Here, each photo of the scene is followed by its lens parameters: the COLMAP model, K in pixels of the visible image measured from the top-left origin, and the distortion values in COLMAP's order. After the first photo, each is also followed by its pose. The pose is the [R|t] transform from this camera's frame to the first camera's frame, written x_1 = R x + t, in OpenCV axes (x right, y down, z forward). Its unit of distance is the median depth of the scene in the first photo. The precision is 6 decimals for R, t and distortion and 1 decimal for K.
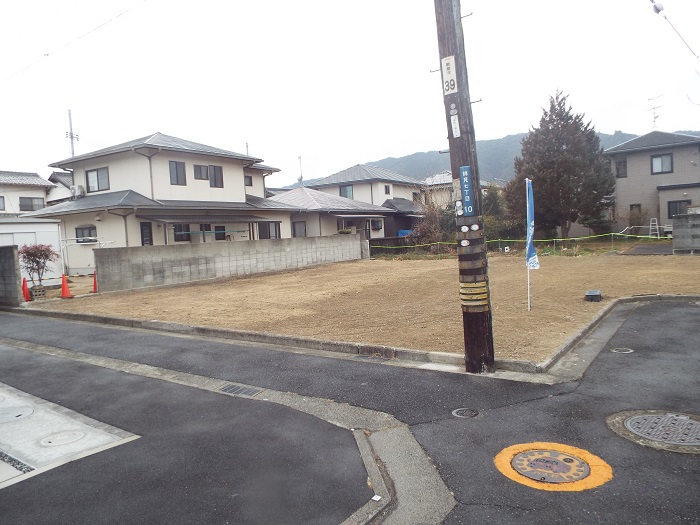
lens RADIAL K [[502.9, 0, 347.3], [0, 502.9, 264.4], [0, 0, 1]] dist [-0.022778, 0.015809]
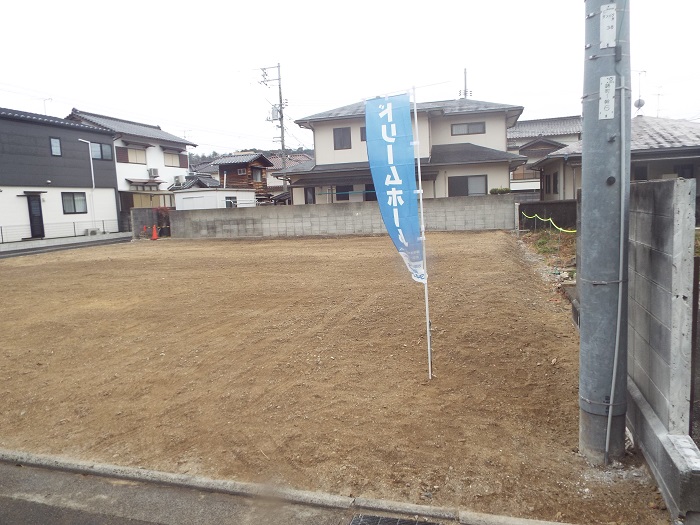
lens RADIAL K [[502.9, 0, 349.9], [0, 502.9, 258.4], [0, 0, 1]] dist [-0.022778, 0.015809]
pose [[0.306718, 0.145507, -0.940612, 0.892509], [-0.026136, 0.989160, 0.144495, -0.094796], [0.951441, -0.019736, 0.307196, 0.788653]]
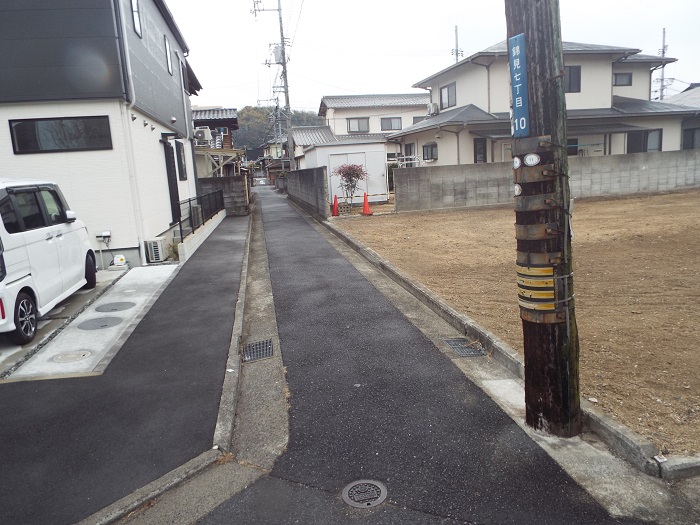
lens RADIAL K [[502.9, 0, 349.0], [0, 502.9, 263.5], [0, 0, 1]] dist [-0.022778, 0.015809]
pose [[0.704451, 0.136197, -0.696562, 0.135500], [-0.014899, 0.984037, 0.177338, -0.015923], [0.709596, -0.114548, 0.695235, 0.140288]]
